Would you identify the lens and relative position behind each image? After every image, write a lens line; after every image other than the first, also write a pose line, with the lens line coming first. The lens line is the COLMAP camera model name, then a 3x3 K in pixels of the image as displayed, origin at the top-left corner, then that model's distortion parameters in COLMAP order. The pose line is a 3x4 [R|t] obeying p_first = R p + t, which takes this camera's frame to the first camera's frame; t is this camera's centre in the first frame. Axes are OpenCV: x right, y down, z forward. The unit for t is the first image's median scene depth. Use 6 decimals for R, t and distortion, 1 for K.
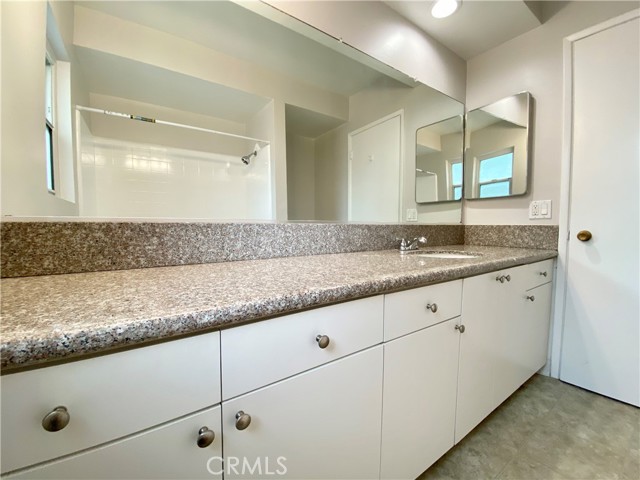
lens RADIAL K [[263.1, 0, 319.7], [0, 263.1, 237.7], [0, 0, 1]] dist [0.016199, -0.003244]
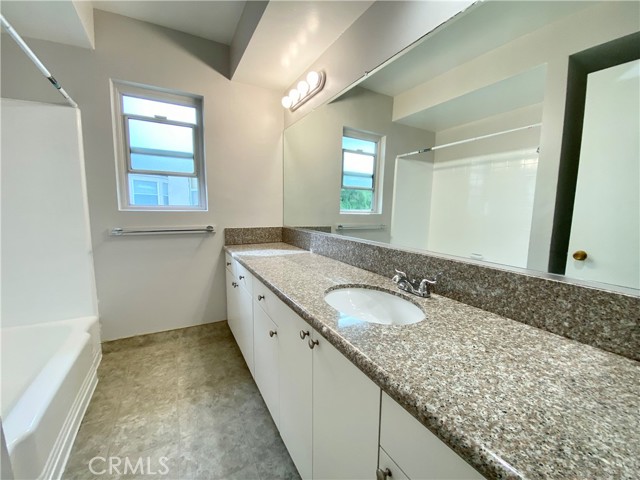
lens RADIAL K [[263.1, 0, 319.7], [0, 263.1, 238.5], [0, 0, 1]] dist [0.016199, -0.003244]
pose [[-0.085056, 0.114909, -0.989728, 1.173726], [-0.066256, 0.990477, 0.120690, -0.184173], [0.994171, 0.075841, -0.076632, 0.889405]]
